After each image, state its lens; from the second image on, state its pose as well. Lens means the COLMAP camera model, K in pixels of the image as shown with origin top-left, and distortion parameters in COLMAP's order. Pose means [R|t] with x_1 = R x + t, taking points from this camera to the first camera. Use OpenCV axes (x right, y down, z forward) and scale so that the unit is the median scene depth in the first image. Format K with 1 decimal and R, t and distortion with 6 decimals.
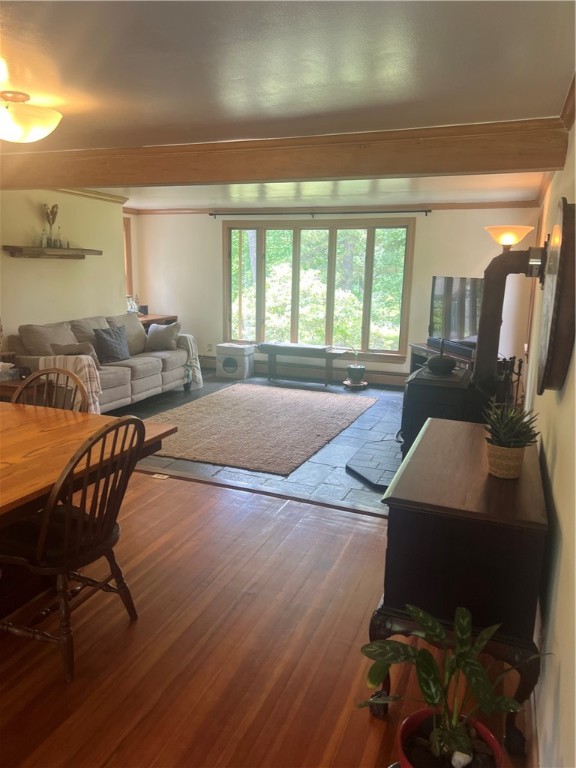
lens RADIAL K [[580.4, 0, 287.6], [0, 580.4, 383.3], [0, 0, 1]] dist [0.054800, -0.063159]
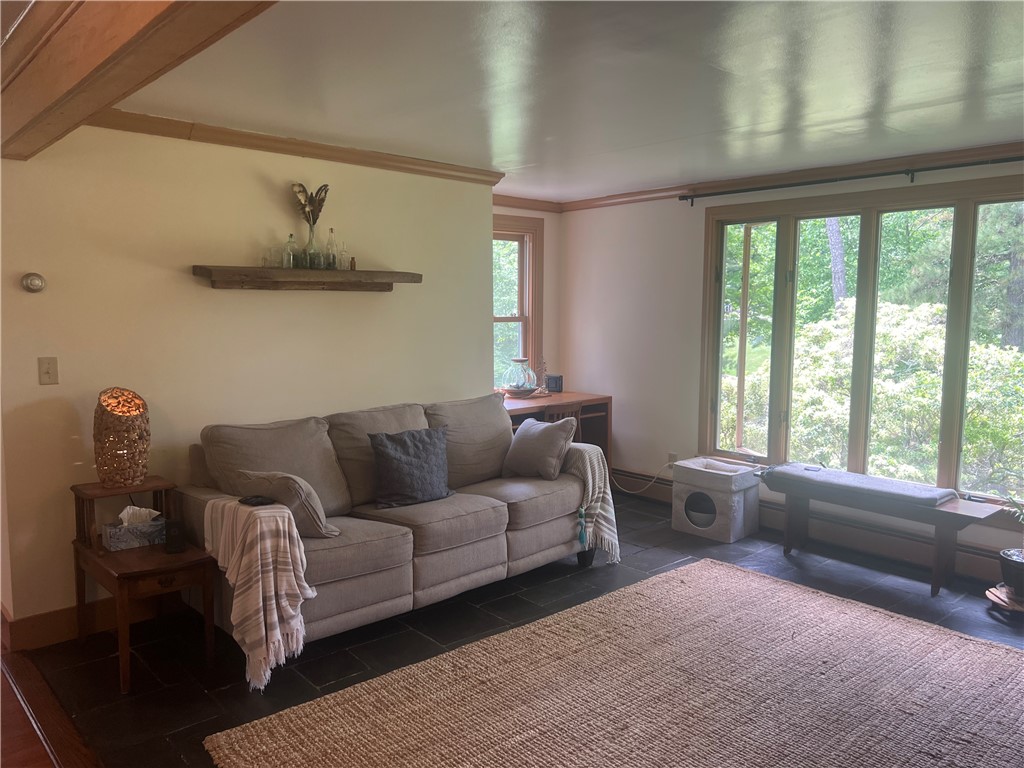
lens RADIAL K [[773.8, 0, 508.8], [0, 773.8, 388.4], [0, 0, 1]] dist [0.054800, -0.063159]
pose [[0.892304, 0.031005, -0.450368, 0.047571], [-0.072234, 0.994591, -0.074645, -0.079540], [0.445618, 0.099137, 0.889717, 0.423877]]
